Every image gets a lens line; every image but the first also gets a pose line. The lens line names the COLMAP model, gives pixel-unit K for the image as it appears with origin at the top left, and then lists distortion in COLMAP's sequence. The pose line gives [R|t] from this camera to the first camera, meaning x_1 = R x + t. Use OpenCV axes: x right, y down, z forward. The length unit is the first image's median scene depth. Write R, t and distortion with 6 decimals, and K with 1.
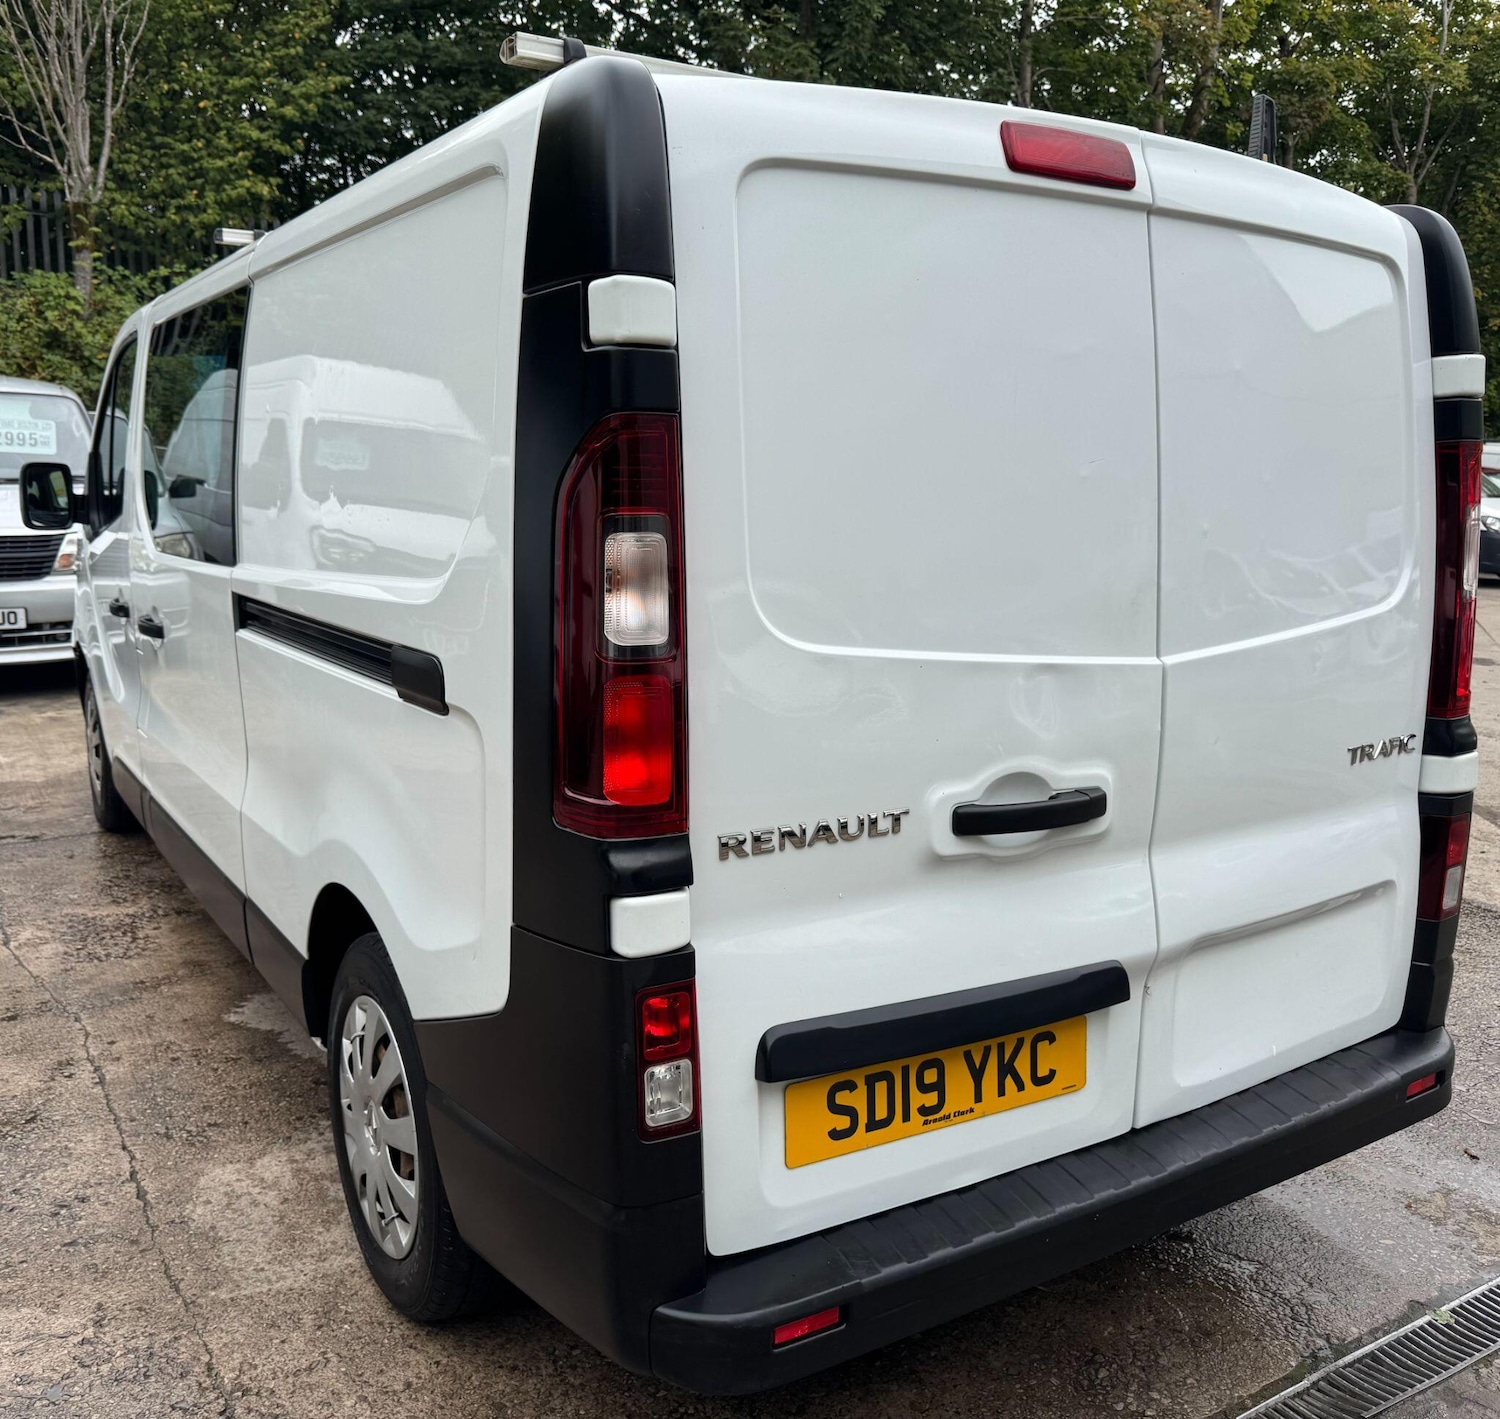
lens RADIAL K [[1384.0, 0, 704.3], [0, 1384.0, 638.9], [0, 0, 1]] dist [-0.000327, -0.006928]
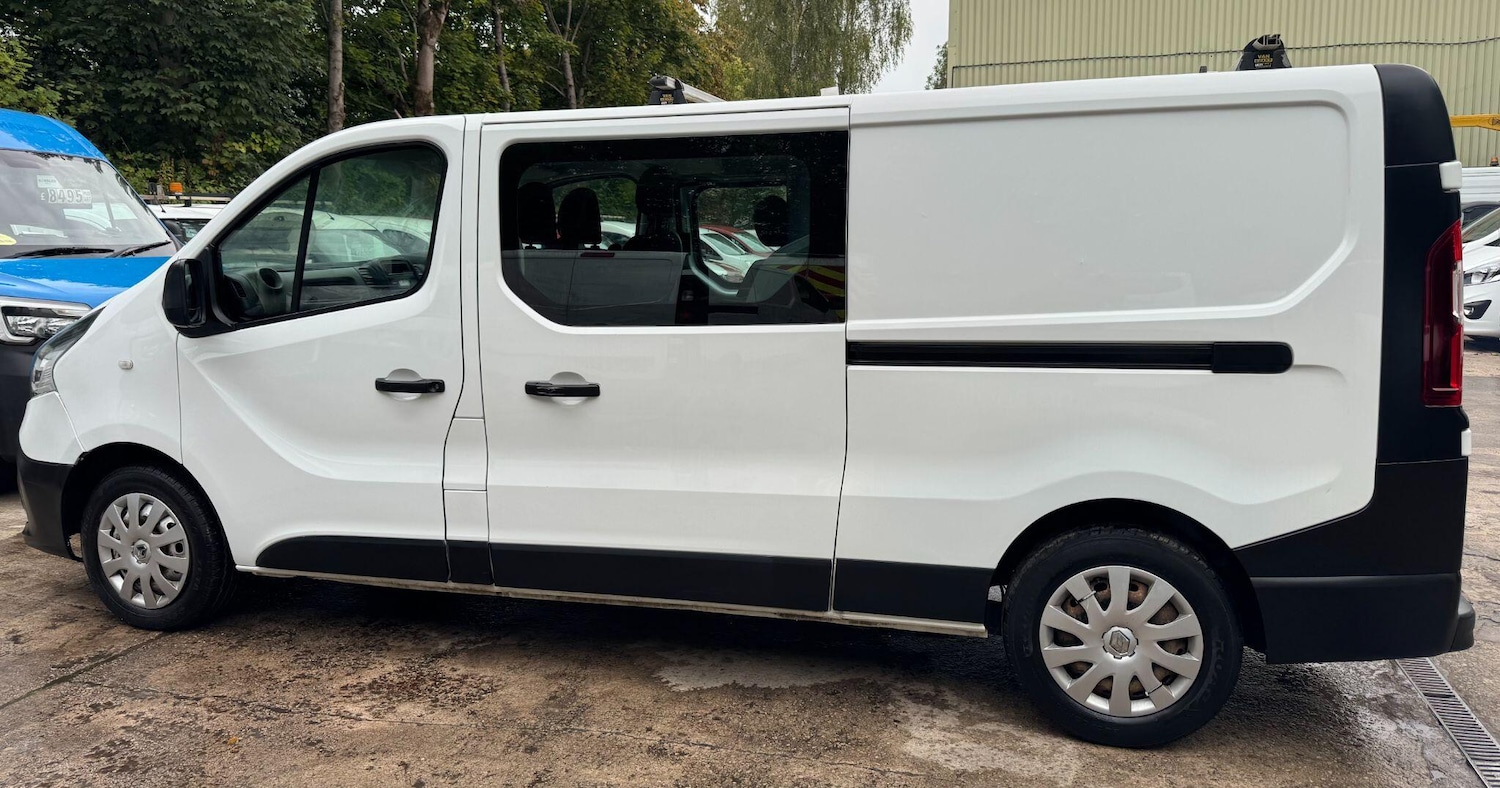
lens RADIAL K [[1080.5, 0, 750.6], [0, 1080.5, 312.5], [0, 0, 1]] dist [0.059668, -0.094576]
pose [[0.732436, -0.064374, 0.677786, -0.221813], [0.104331, 0.994374, -0.018302, -0.009915], [-0.672795, 0.084119, 0.735031, 0.047529]]
